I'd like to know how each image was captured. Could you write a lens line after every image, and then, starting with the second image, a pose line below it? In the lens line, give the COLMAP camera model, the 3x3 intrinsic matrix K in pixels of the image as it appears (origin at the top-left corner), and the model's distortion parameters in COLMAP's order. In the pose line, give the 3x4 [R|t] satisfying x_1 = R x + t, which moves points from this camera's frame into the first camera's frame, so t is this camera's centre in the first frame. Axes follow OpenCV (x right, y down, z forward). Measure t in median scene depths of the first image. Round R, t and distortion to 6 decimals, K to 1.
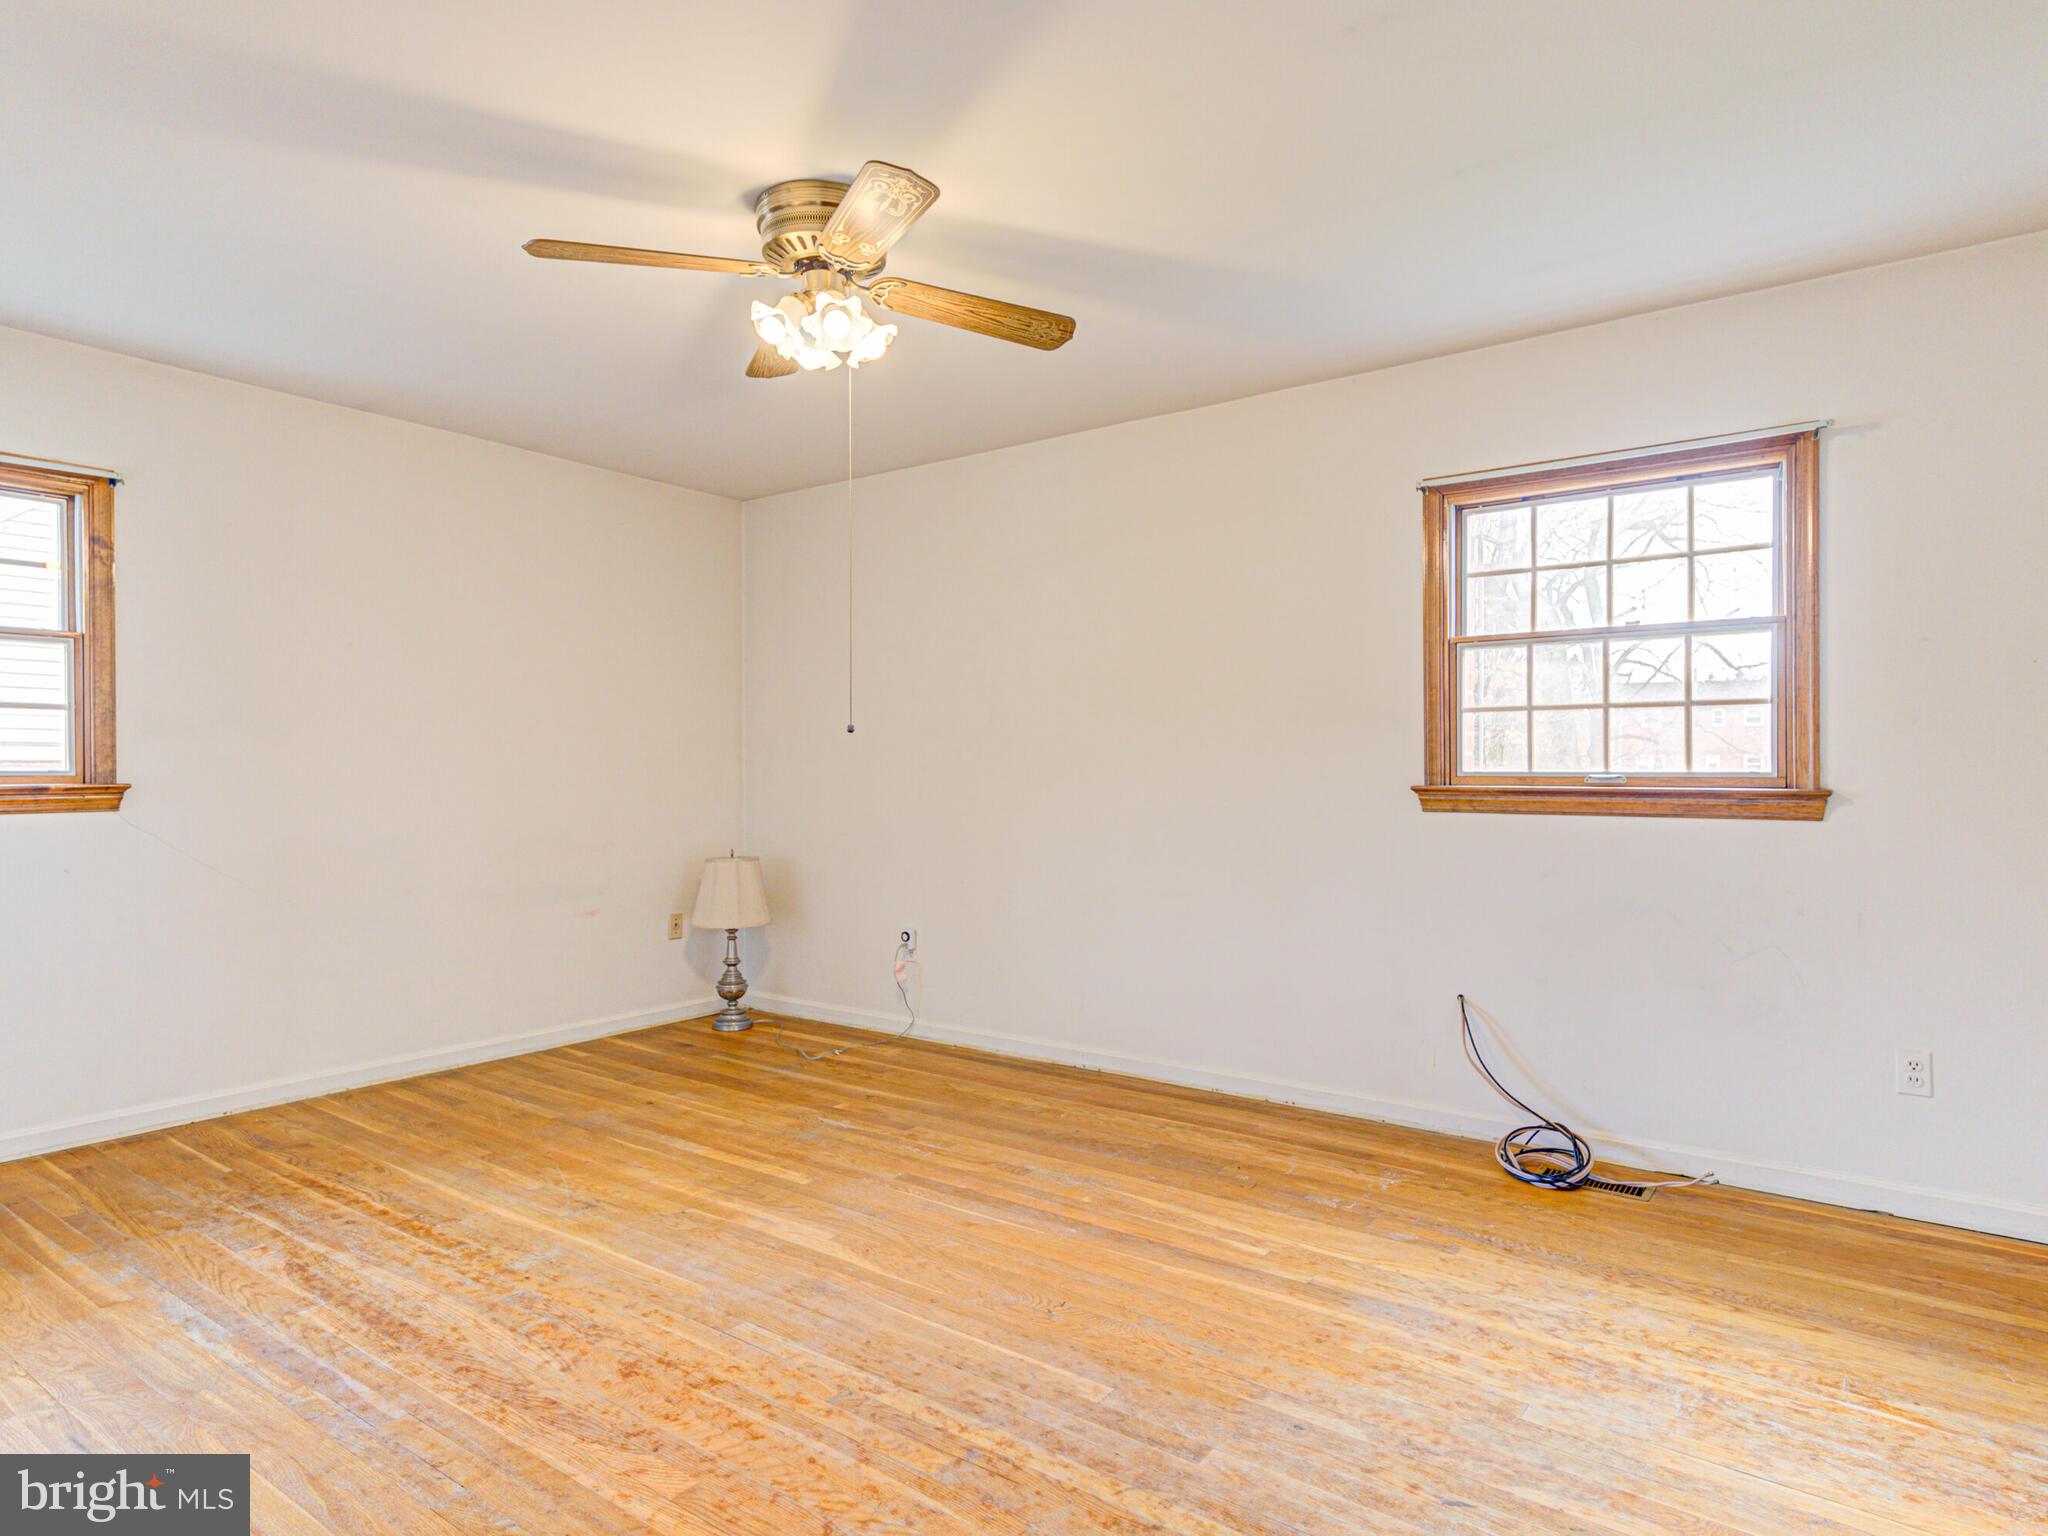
lens RADIAL K [[1145.7, 0, 1066.1], [0, 1145.7, 772.5], [0, 0, 1]] dist [0.007619, 0.000540]
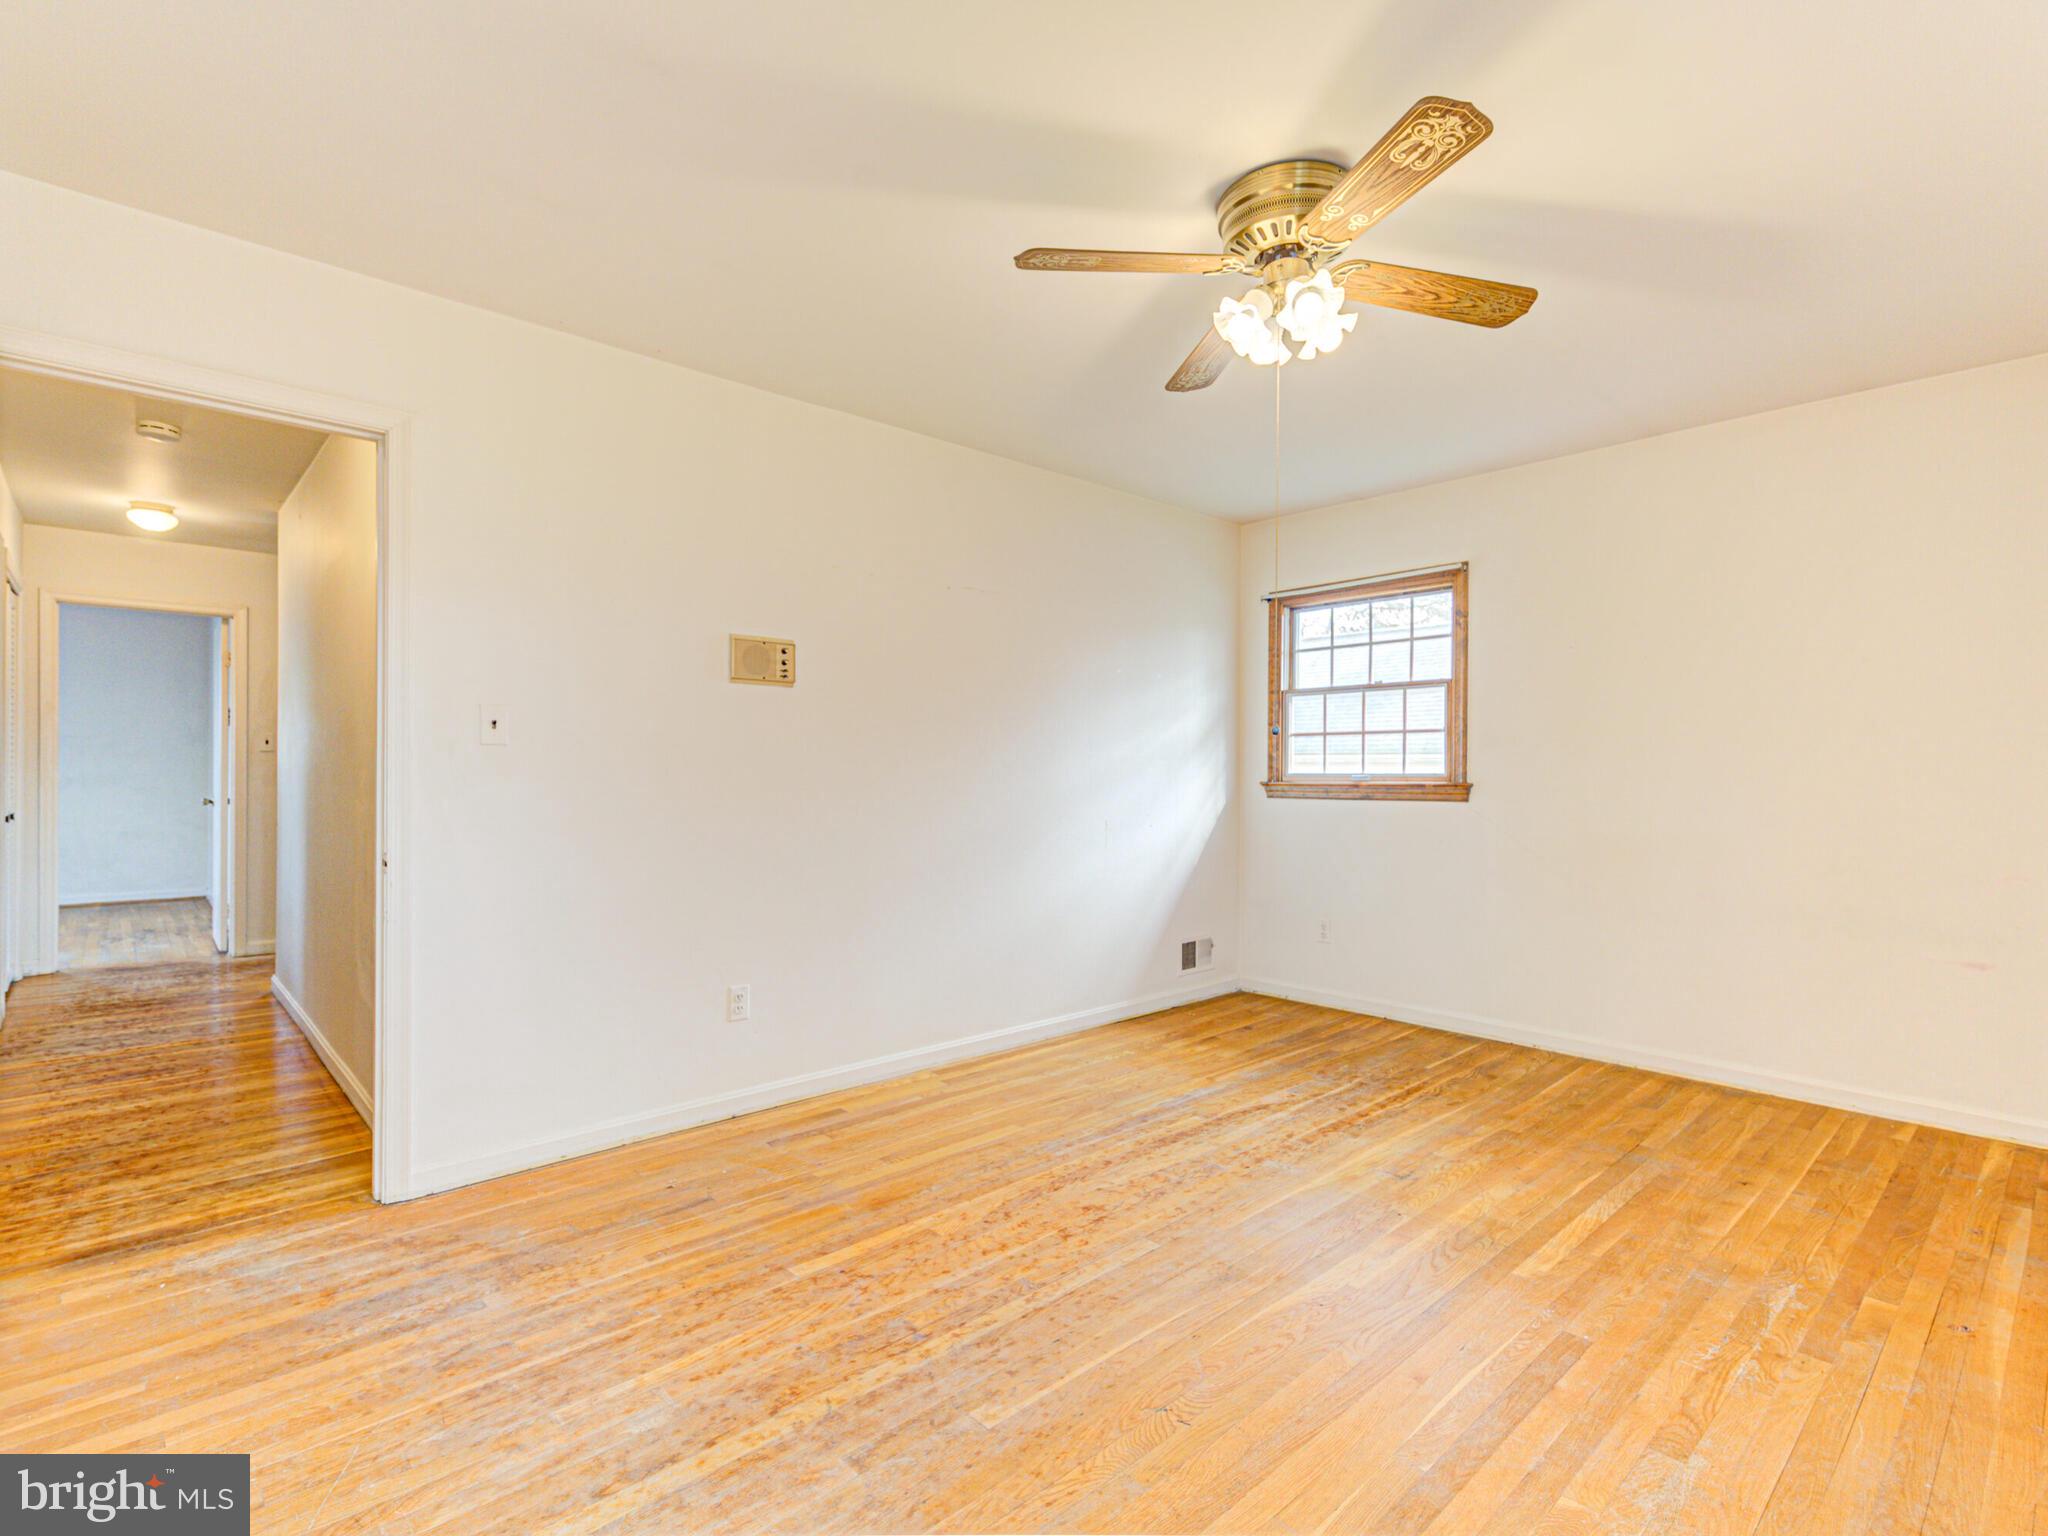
lens RADIAL K [[1026.0, 0, 1010.4], [0, 1026.0, 763.3], [0, 0, 1]] dist [-0.000092, -0.001015]
pose [[-0.229245, -0.007264, -0.973342, 0.656061], [-0.004631, 0.999969, -0.006372, -0.005609], [0.973358, 0.003047, -0.229271, 0.916809]]
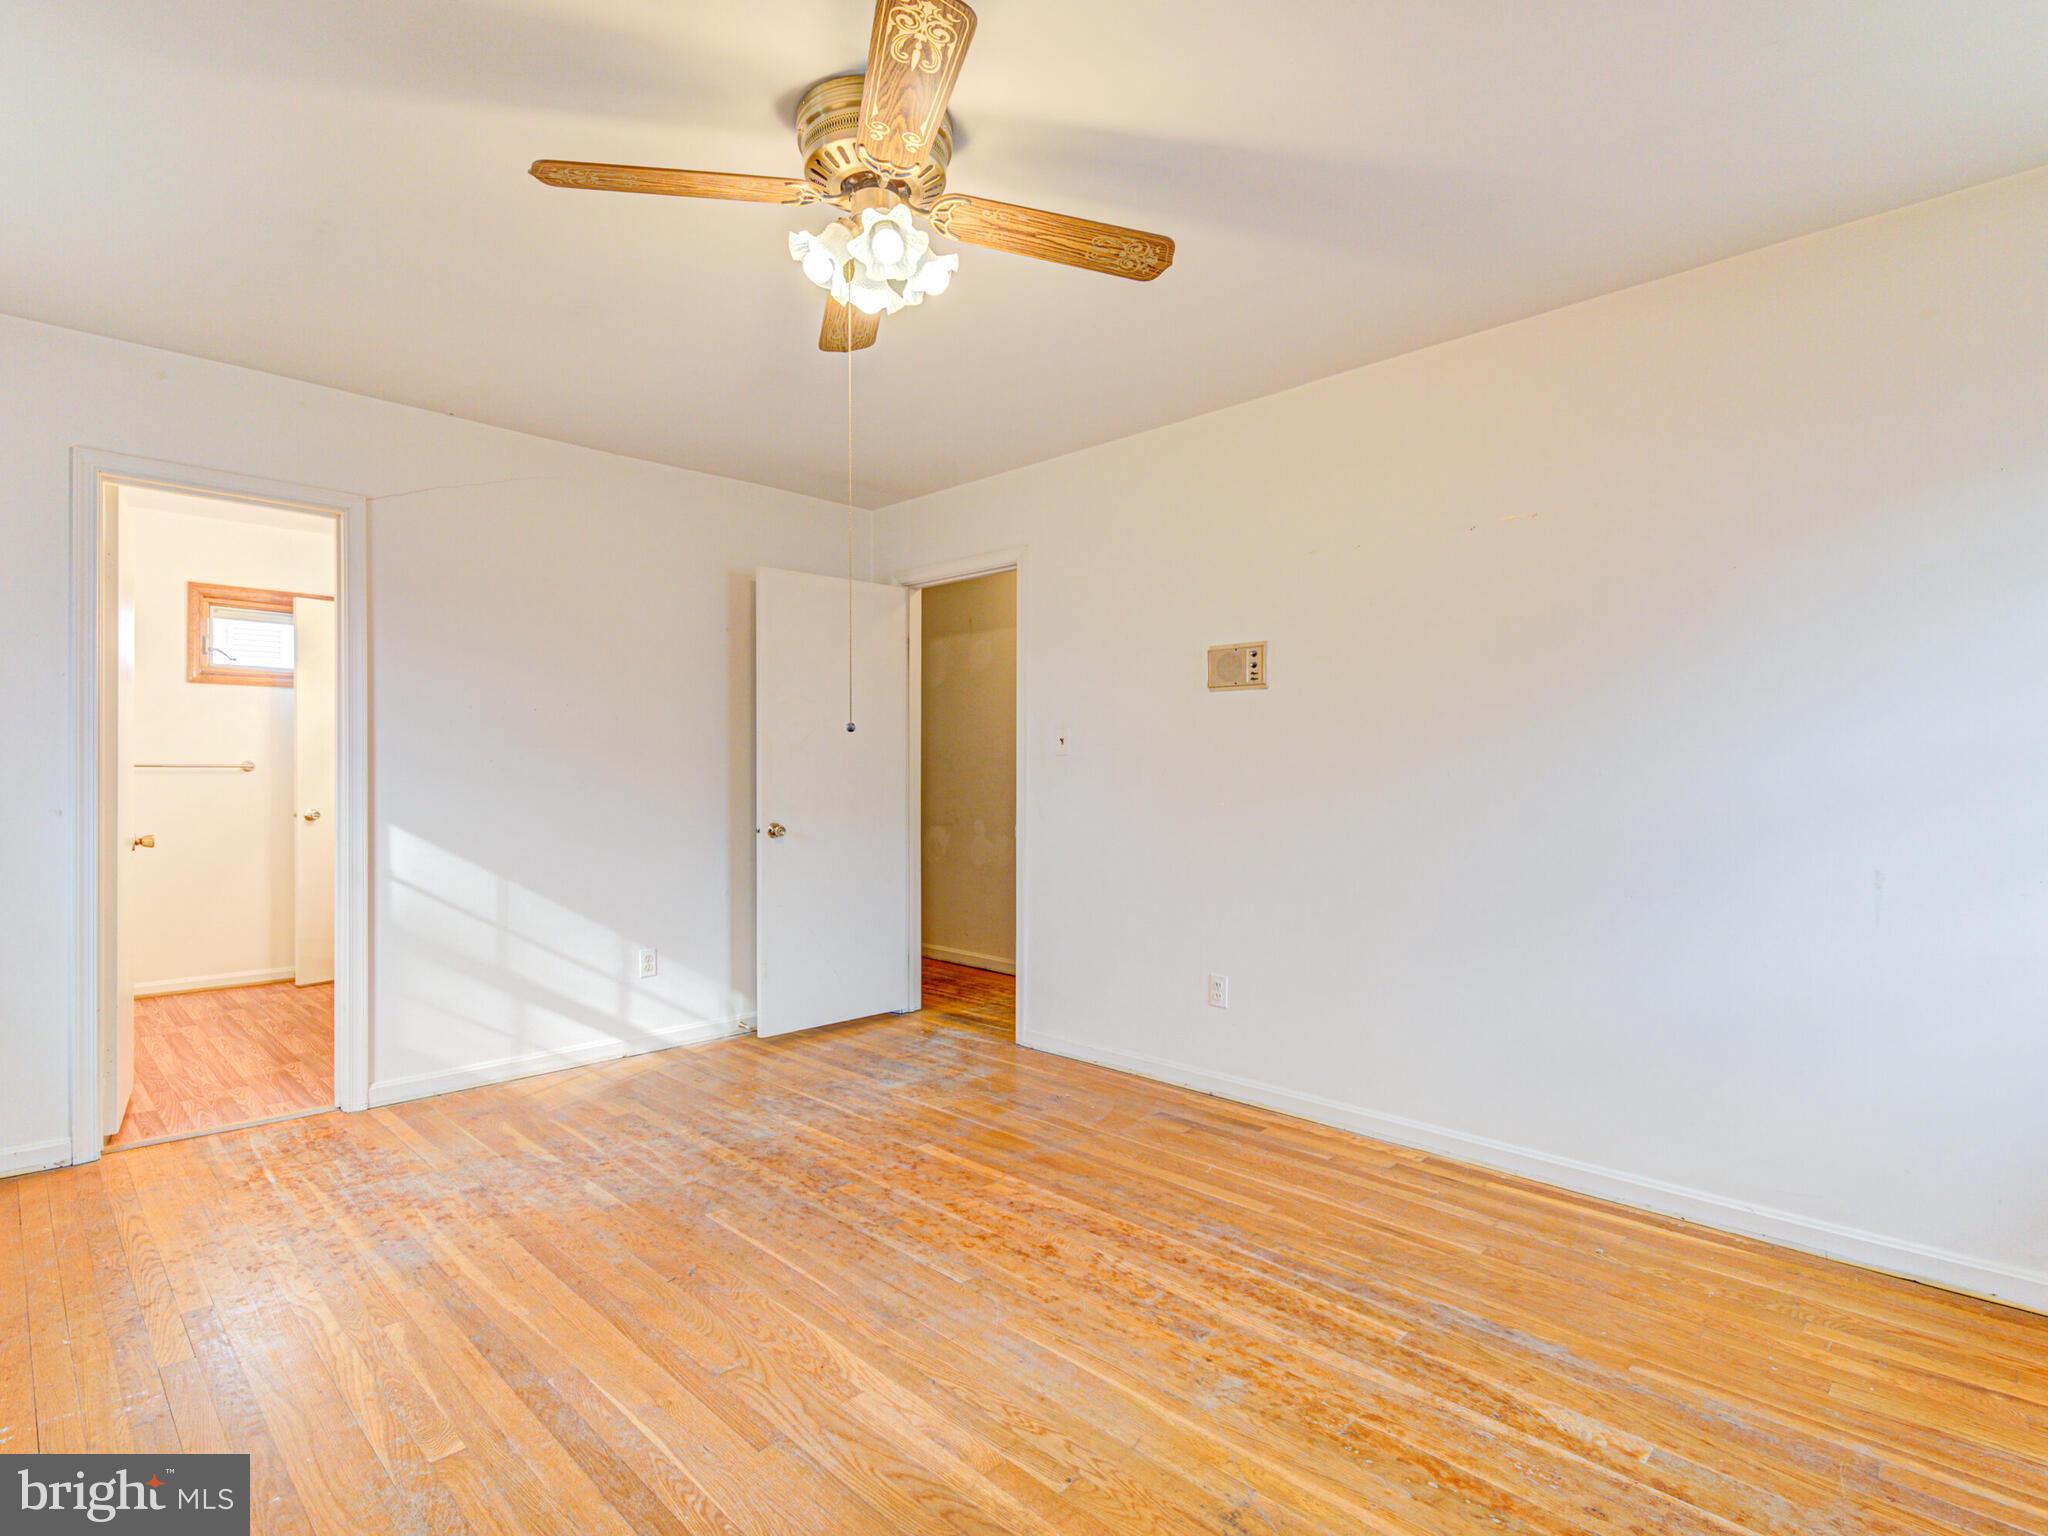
lens RADIAL K [[1026.0, 0, 1010.4], [0, 1026.0, 763.3], [0, 0, 1]] dist [-0.000092, -0.001015]
pose [[-0.980687, 0.000013, 0.195586, -0.432567], [-0.001448, 0.999972, -0.007326, -0.005453], [-0.195581, -0.007468, -0.980659, 1.638390]]
